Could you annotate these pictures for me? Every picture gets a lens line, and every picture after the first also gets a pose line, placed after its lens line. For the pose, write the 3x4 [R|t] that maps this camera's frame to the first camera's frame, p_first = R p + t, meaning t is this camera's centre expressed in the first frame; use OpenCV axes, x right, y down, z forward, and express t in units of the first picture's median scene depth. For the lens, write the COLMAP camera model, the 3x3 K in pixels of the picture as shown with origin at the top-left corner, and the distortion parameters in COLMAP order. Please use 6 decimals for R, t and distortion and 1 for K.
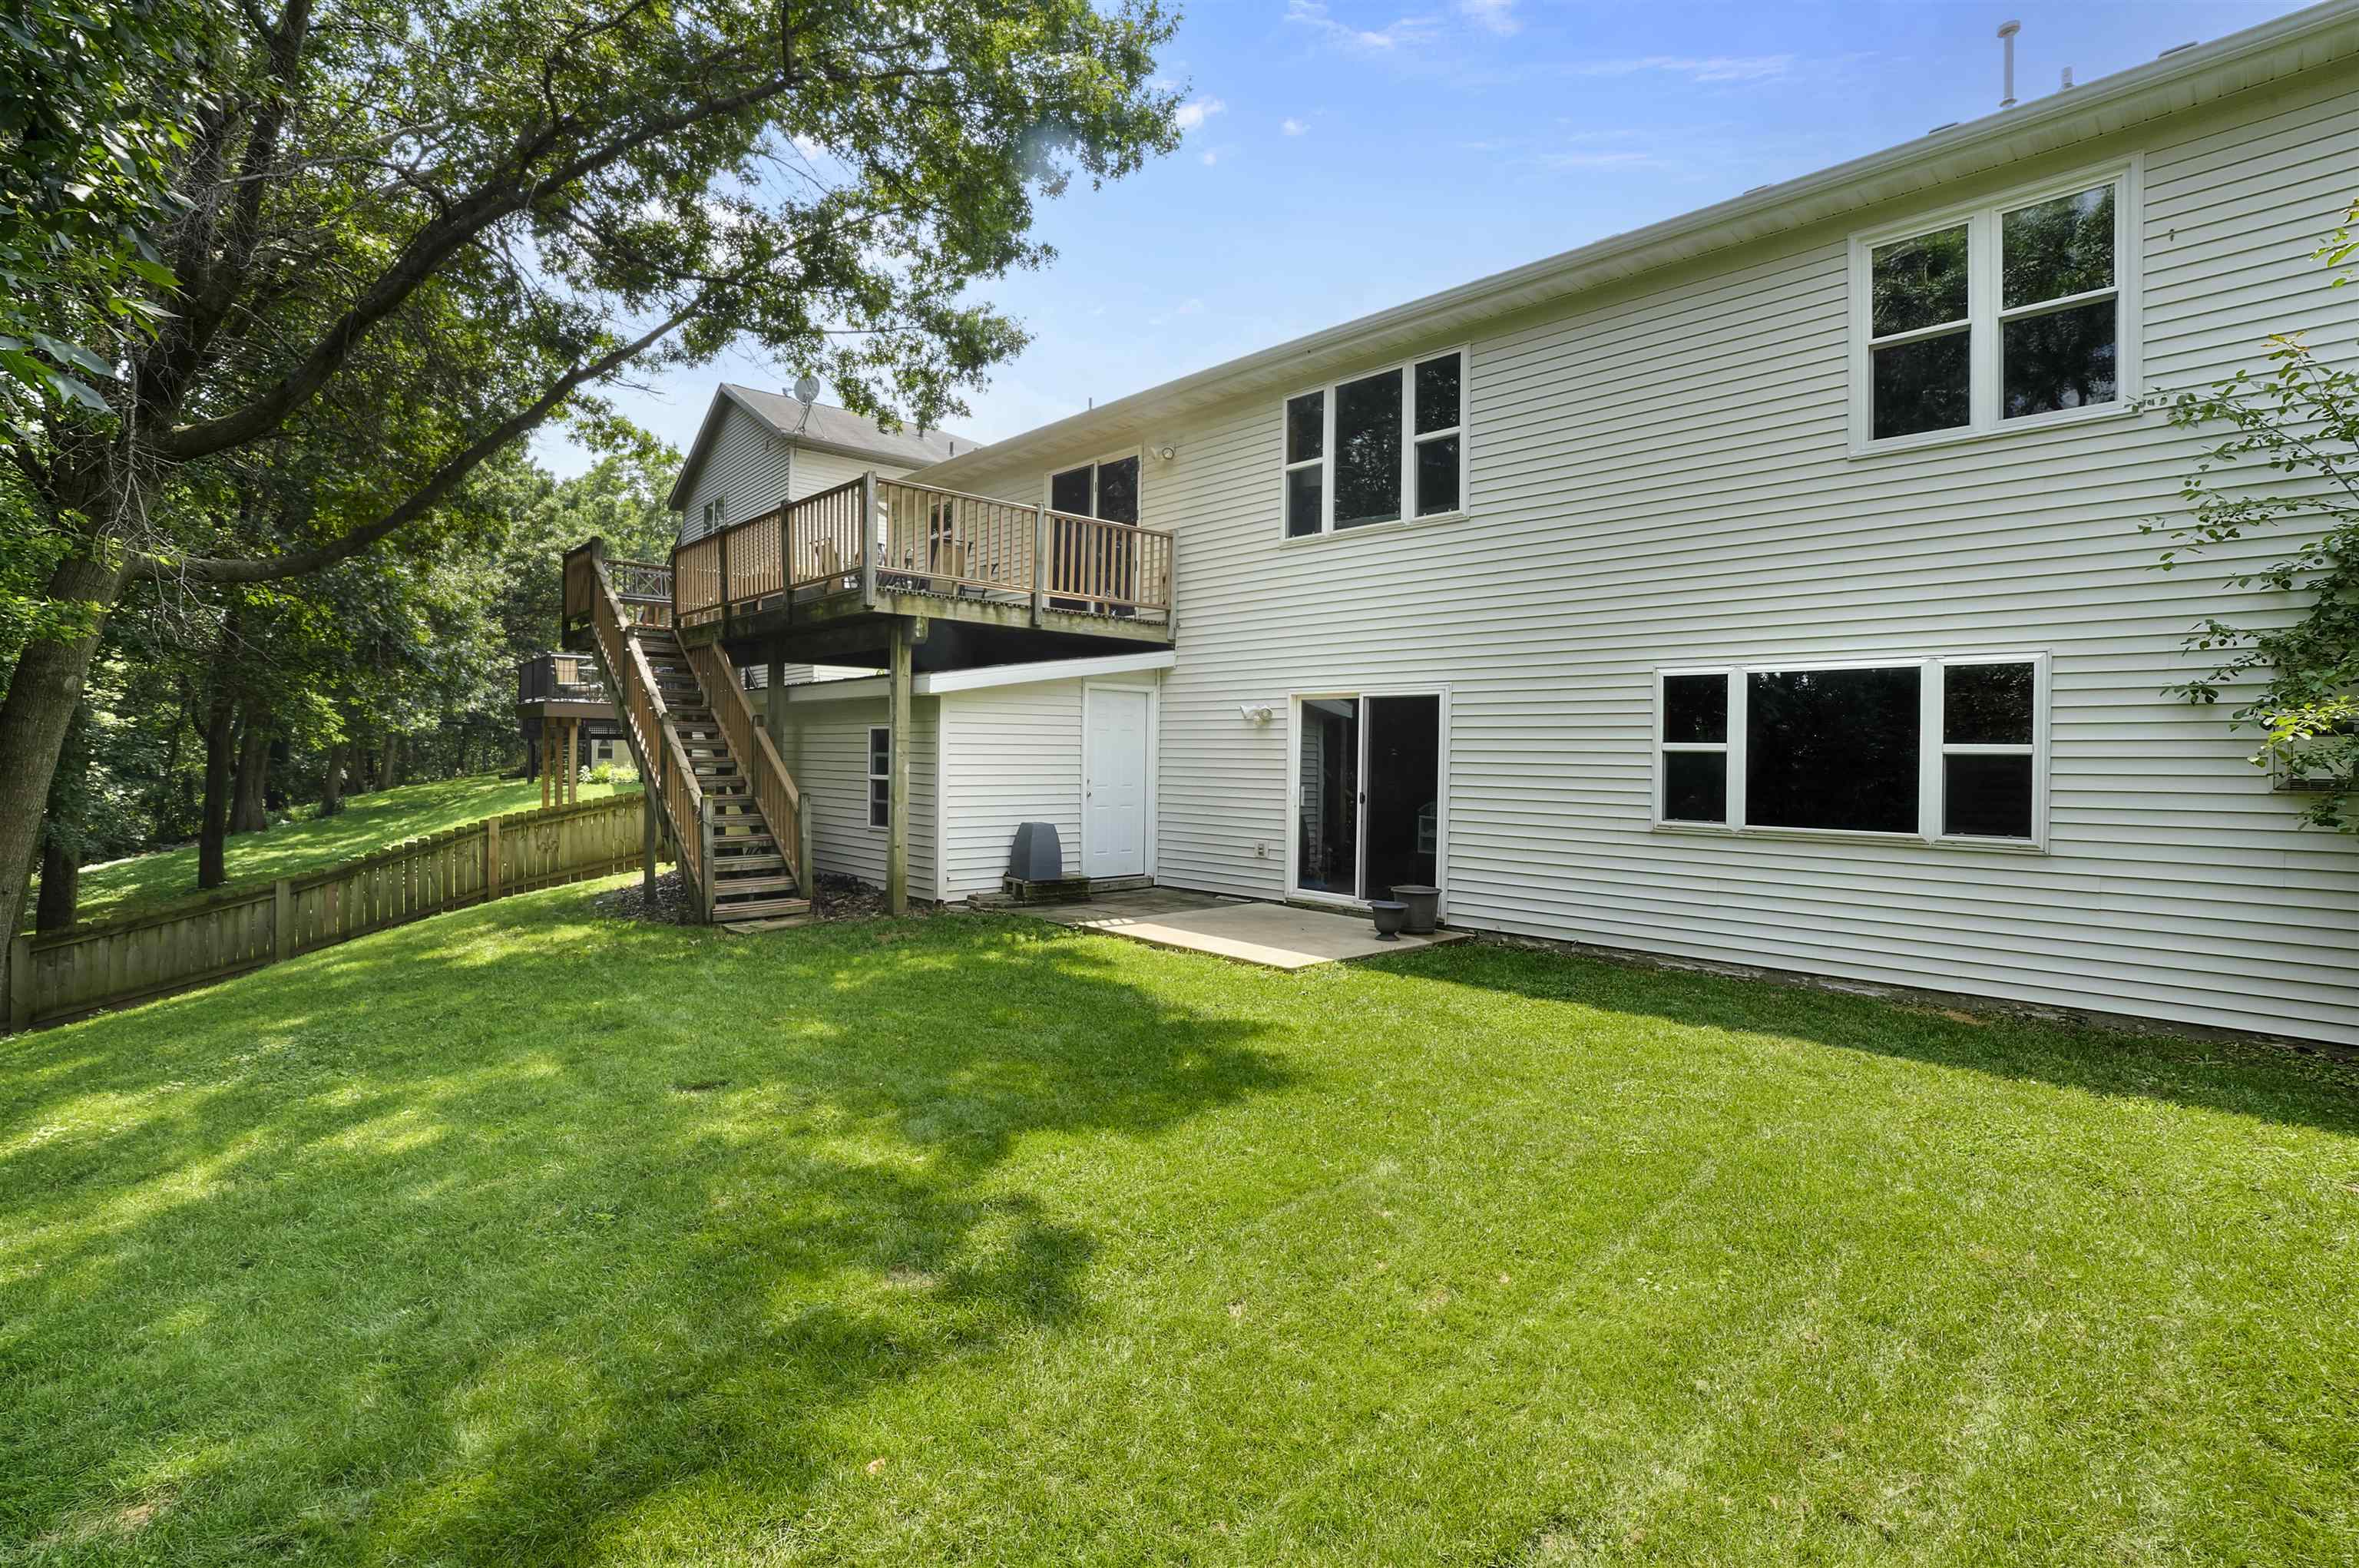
lens RADIAL K [[1078.5, 0, 1178.7], [0, 1078.5, 774.5], [0, 0, 1]] dist [-0.029094, 0.002125]
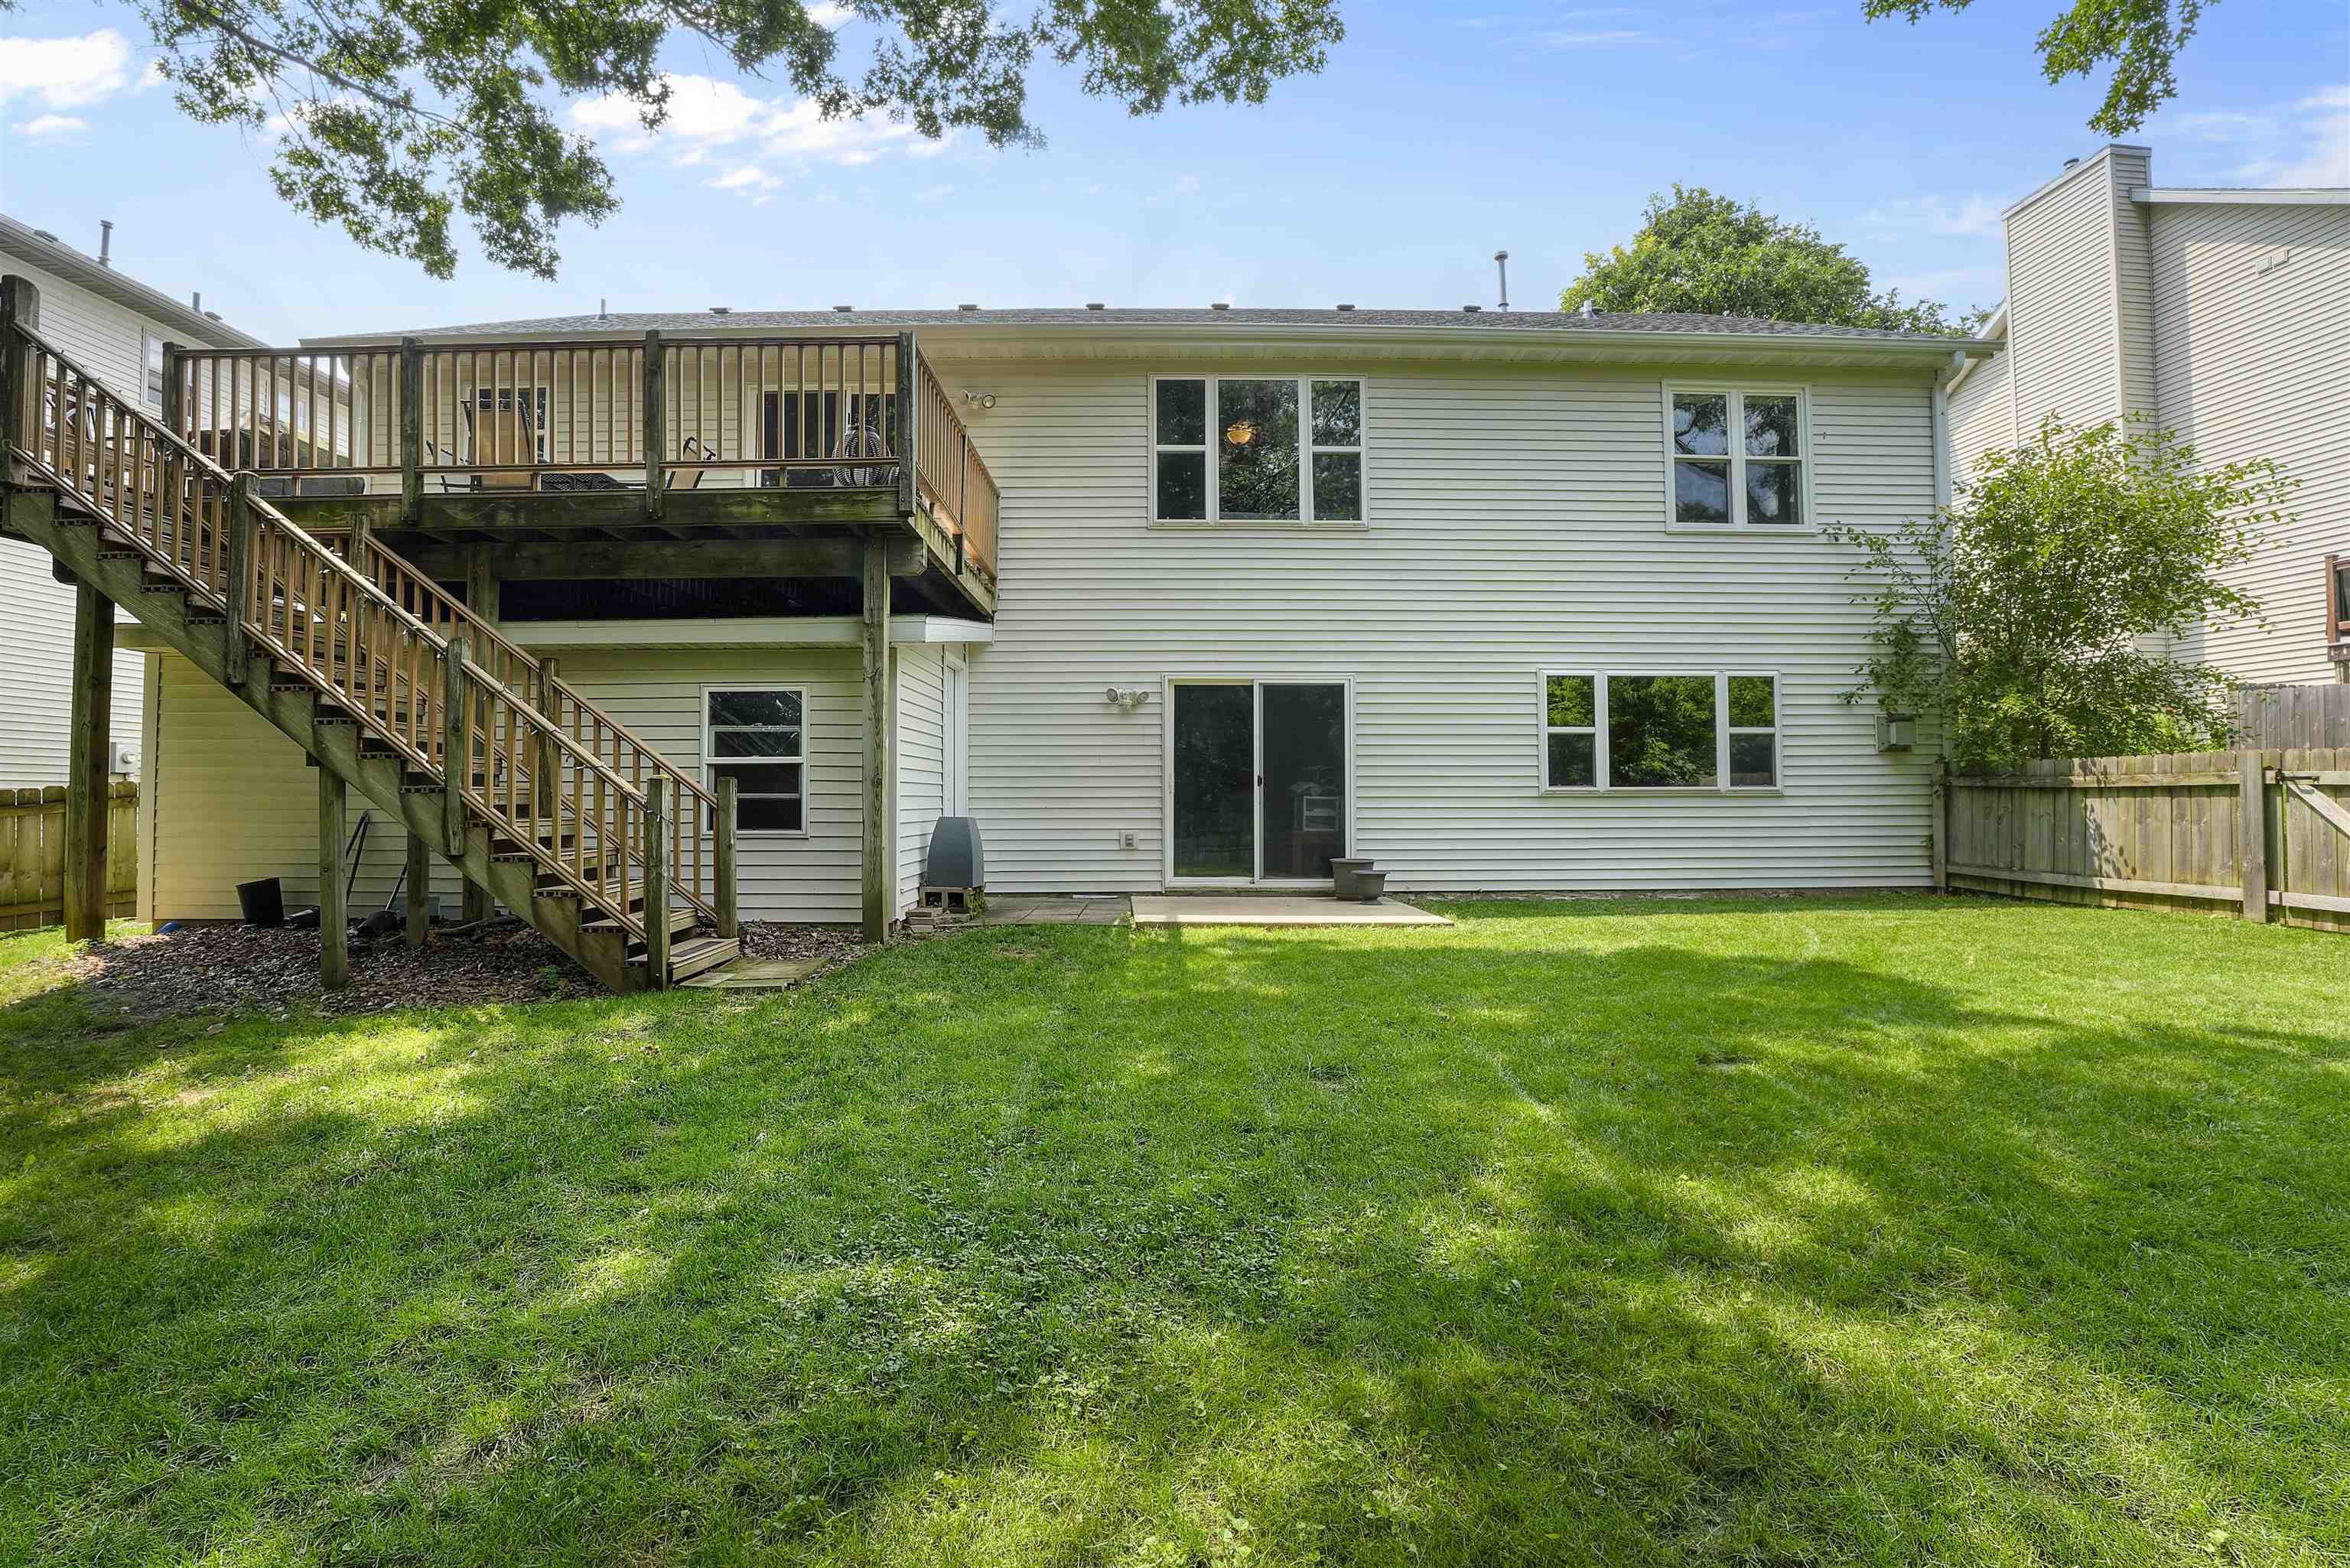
lens RADIAL K [[1074.4, 0, 1173.2], [0, 1074.4, 781.8], [0, 0, 1]] dist [-0.029094, 0.002125]
pose [[0.690475, -0.005033, 0.723338, -0.677116], [0.023882, 0.999589, -0.015841, 0.039473], [-0.722961, 0.028213, 0.690312, 0.368177]]
